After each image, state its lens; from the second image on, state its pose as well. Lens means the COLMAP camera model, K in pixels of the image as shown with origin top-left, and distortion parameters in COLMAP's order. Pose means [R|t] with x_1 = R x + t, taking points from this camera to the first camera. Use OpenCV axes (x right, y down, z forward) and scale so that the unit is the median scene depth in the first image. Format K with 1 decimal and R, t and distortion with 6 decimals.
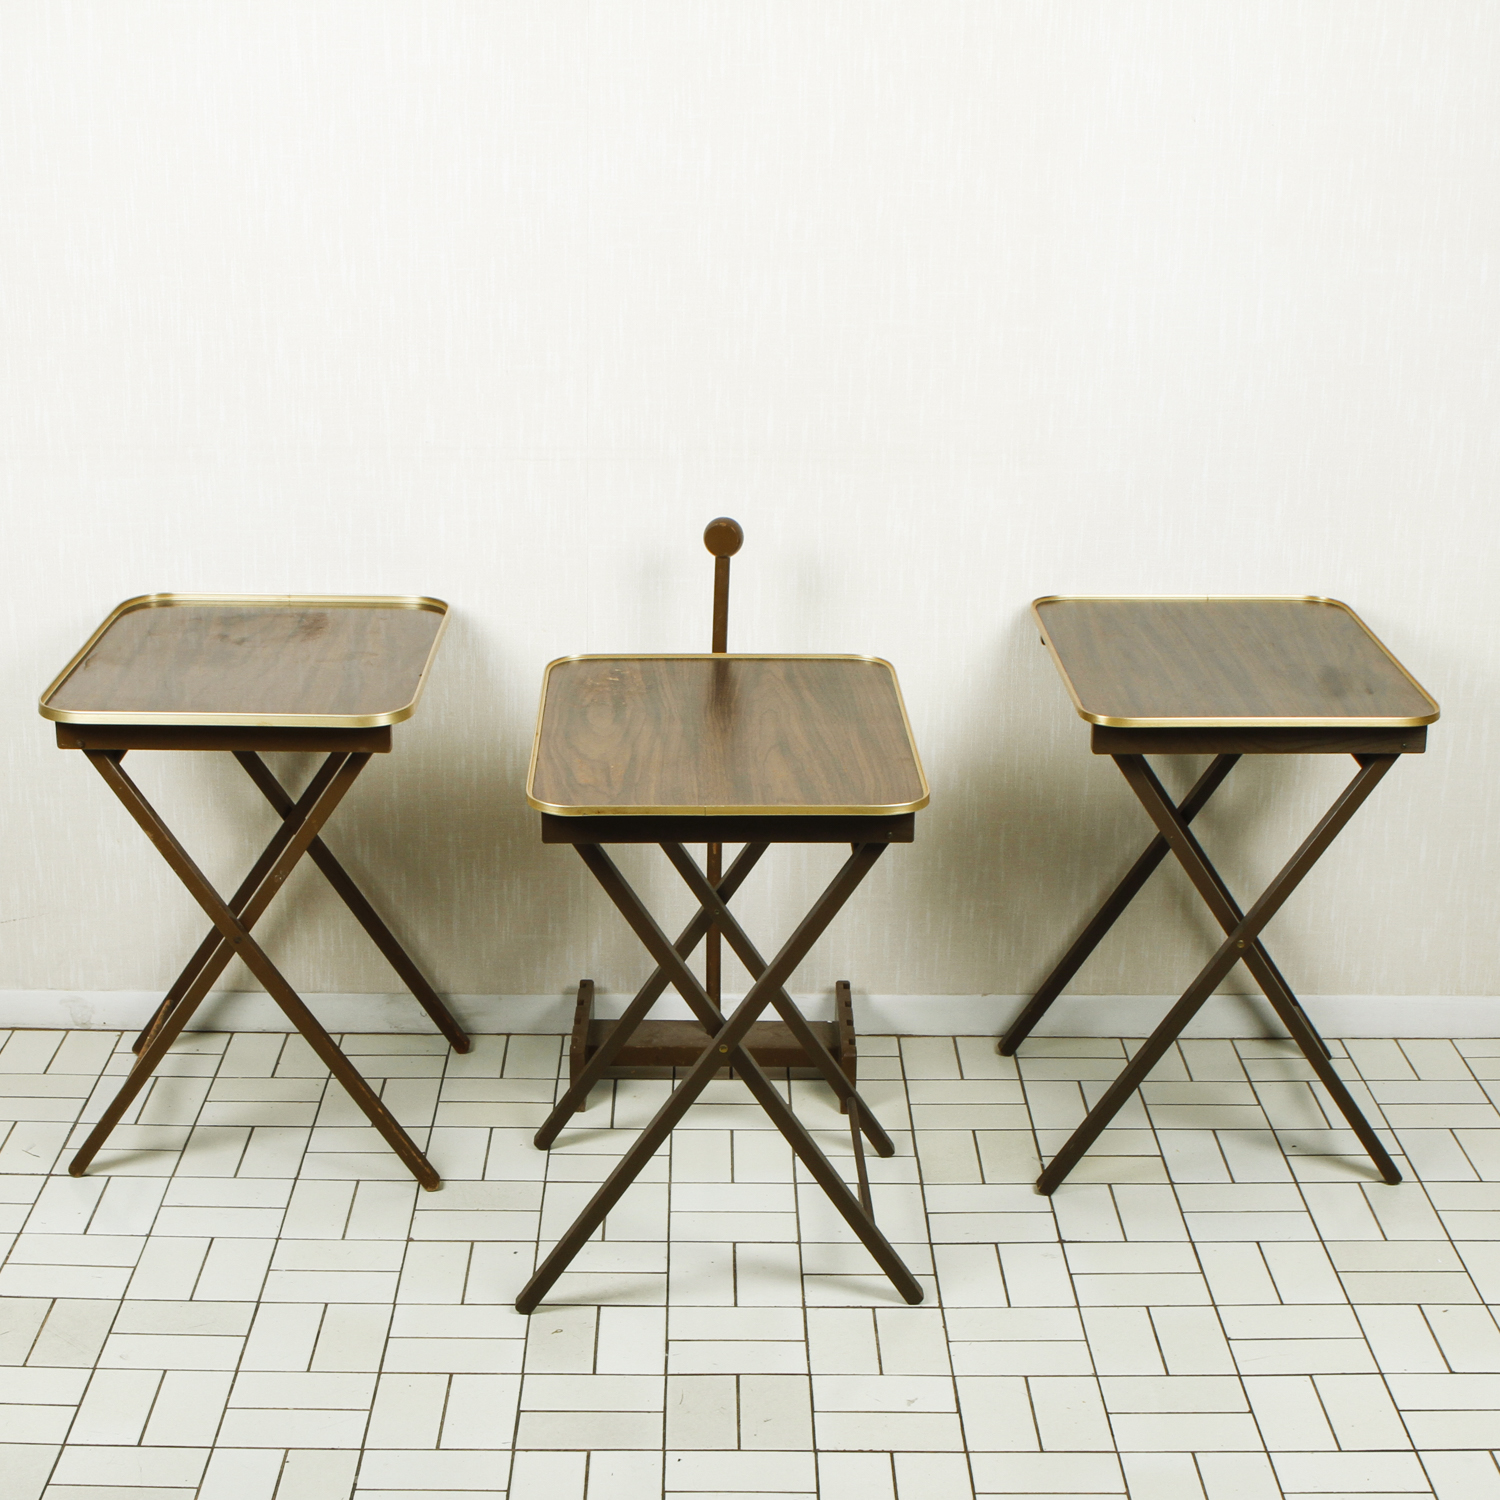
lens RADIAL K [[2711.3, 0, 744.2], [0, 2711.3, 832.4], [0, 0, 1]] dist [-0.021580, -0.207124]
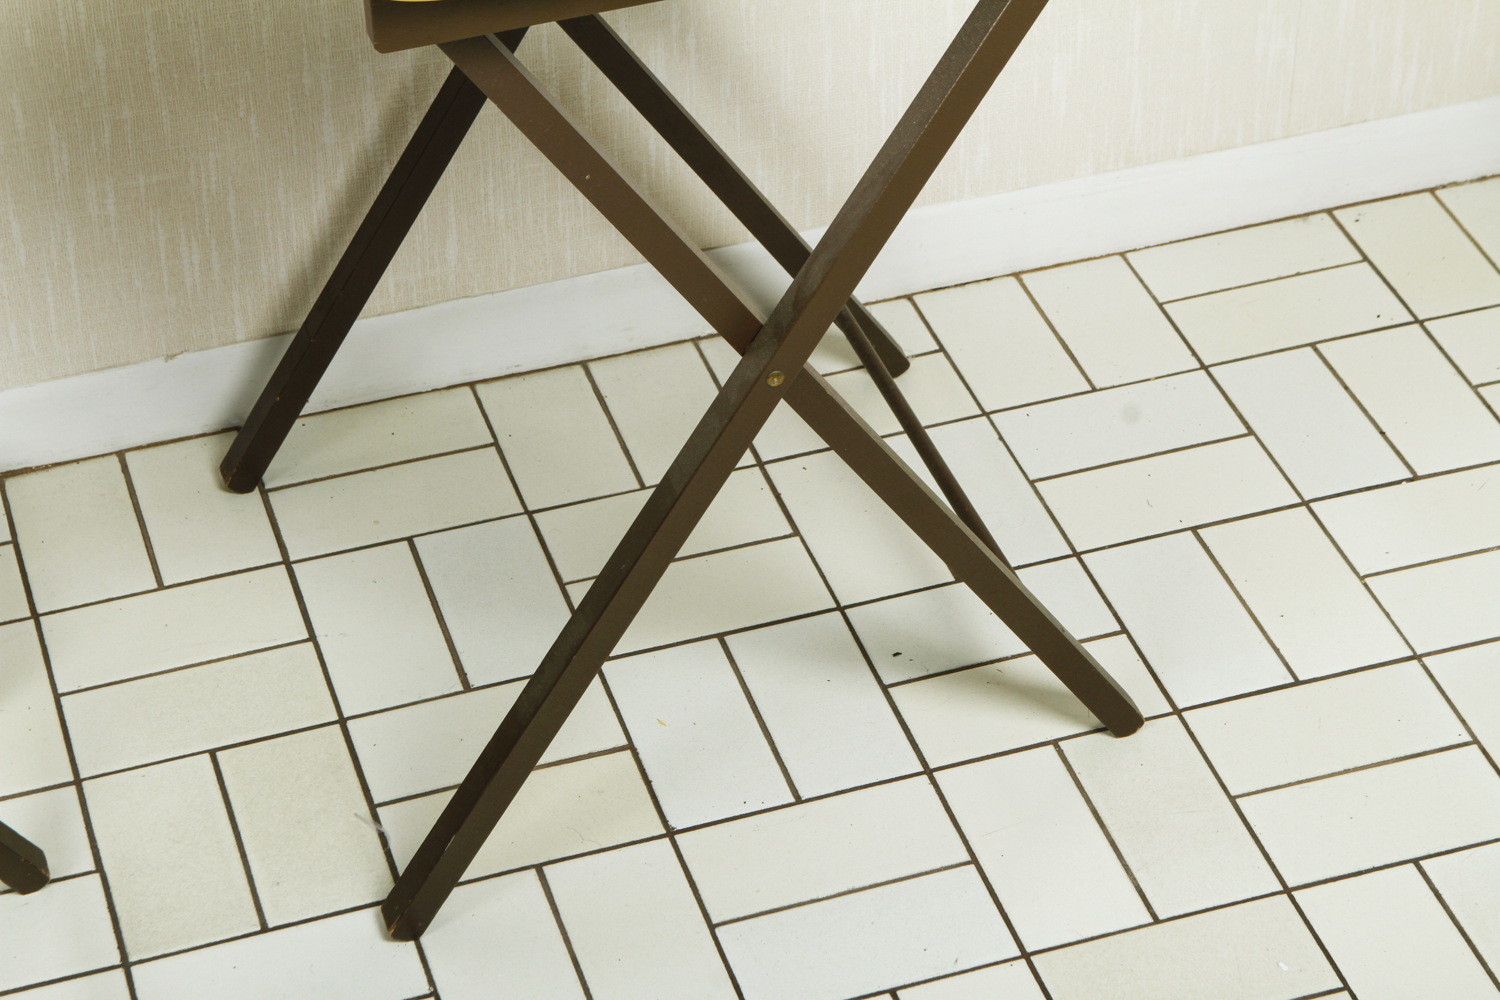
lens RADIAL K [[3574.9, 0, 750.0], [0, 3574.9, 500.0], [0, 0, 1]] dist [0.000884, 0.056747]
pose [[0.953959, -0.205526, 0.218454, 0.045649], [0.123069, 0.932409, 0.339806, -0.113627], [-0.273527, -0.297276, 0.914773, 0.416164]]
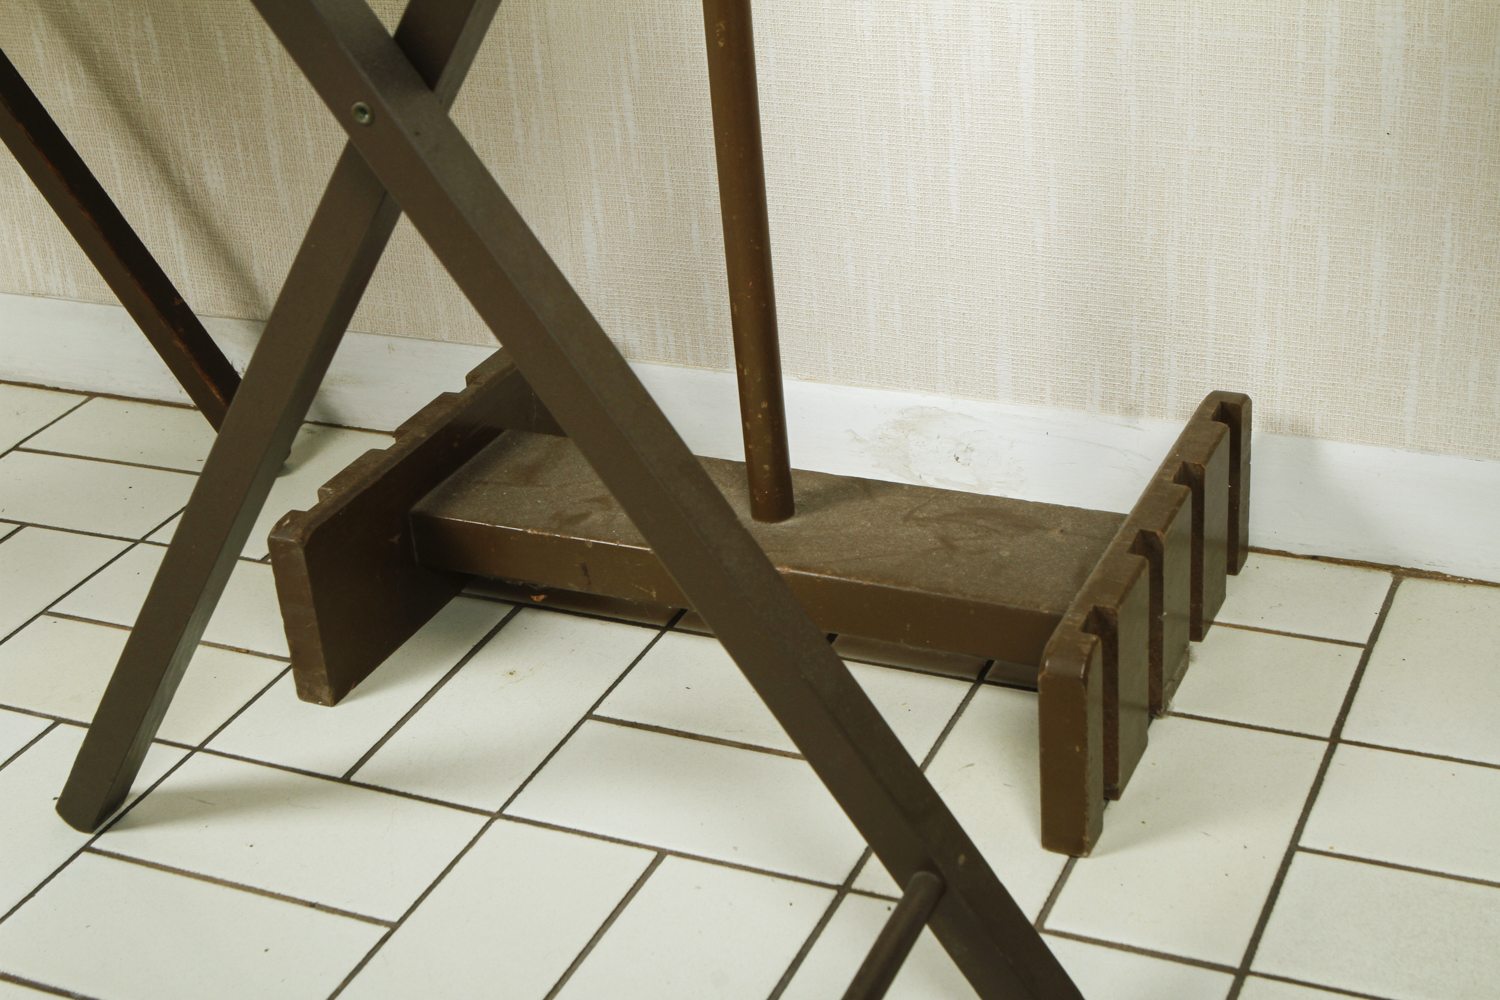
lens RADIAL K [[2205.3, 0, 751.5], [0, 2205.3, 540.9], [0, 0, 1]] dist [-0.056291, -0.087546]
pose [[0.901500, 0.130867, -0.412520, 0.097705], [-0.054358, 0.979876, 0.192063, 0.024097], [0.429353, -0.150721, 0.890472, 0.737062]]
